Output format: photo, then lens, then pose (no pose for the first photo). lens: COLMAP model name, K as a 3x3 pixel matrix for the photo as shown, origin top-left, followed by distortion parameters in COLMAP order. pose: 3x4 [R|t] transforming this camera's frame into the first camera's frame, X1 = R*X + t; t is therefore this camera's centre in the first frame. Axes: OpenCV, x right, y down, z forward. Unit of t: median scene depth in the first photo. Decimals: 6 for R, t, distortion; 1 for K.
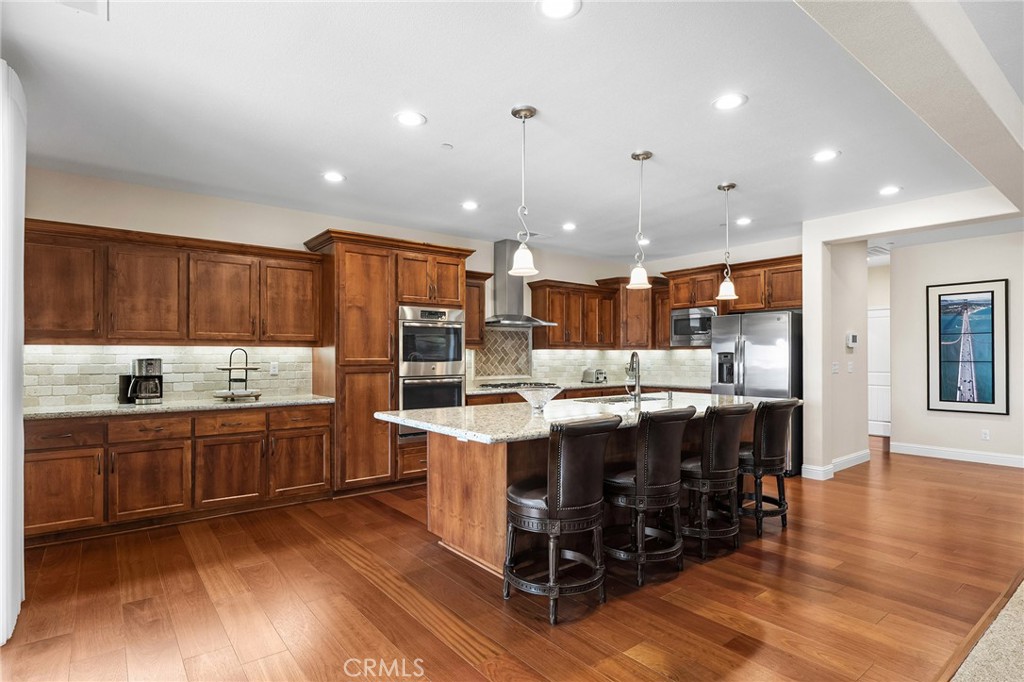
lens RADIAL K [[533.3, 0, 513.6], [0, 533.3, 354.6], [0, 0, 1]] dist [-0.003030, -0.000310]
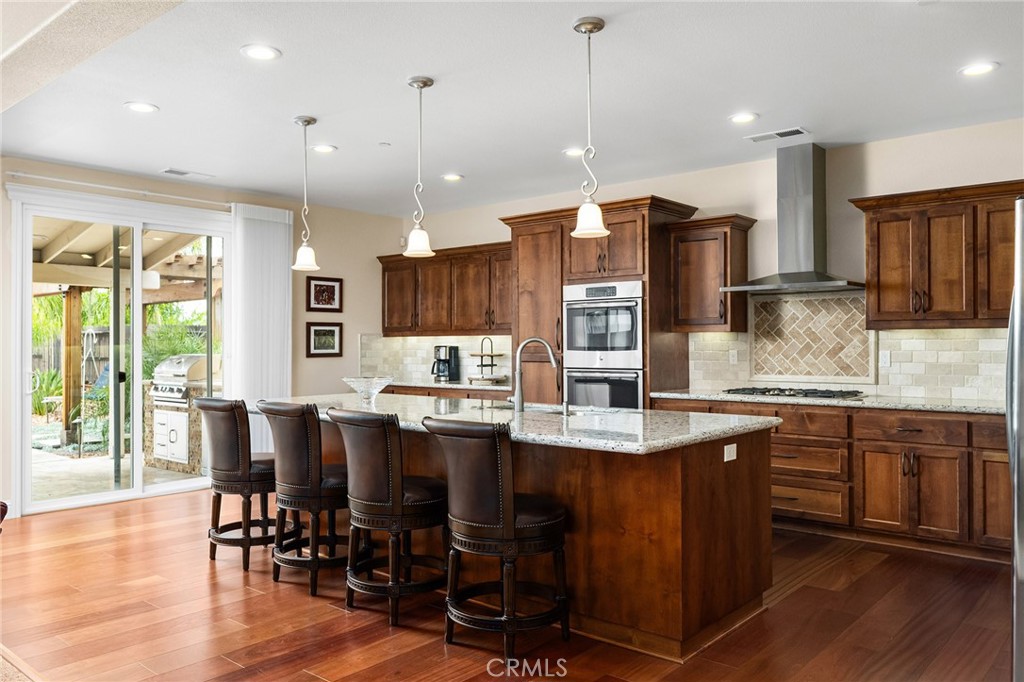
lens RADIAL K [[774.9, 0, 509.6], [0, 774.9, 338.9], [0, 0, 1]] dist [0.001635, 0.000083]
pose [[0.190480, -0.006892, -0.981667, 1.008512], [0.007118, 0.999959, -0.005639, 0.001521], [0.981665, -0.005913, 0.190522, 0.679945]]
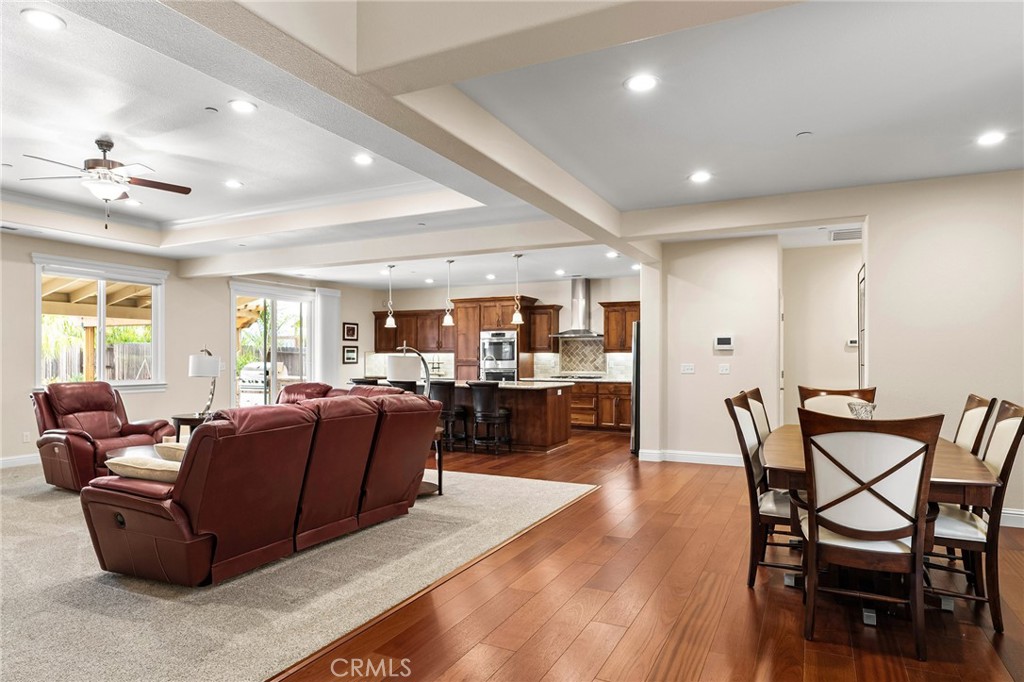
lens RADIAL K [[596.2, 0, 512.0], [0, 596.2, 341.0], [0, 0, 1]] dist [0.002004, 0.000527]
pose [[0.426596, -0.023010, -0.904150, 1.806177], [0.001764, 0.999696, -0.024609, -0.003984], [0.904441, 0.008903, 0.426507, 0.182452]]
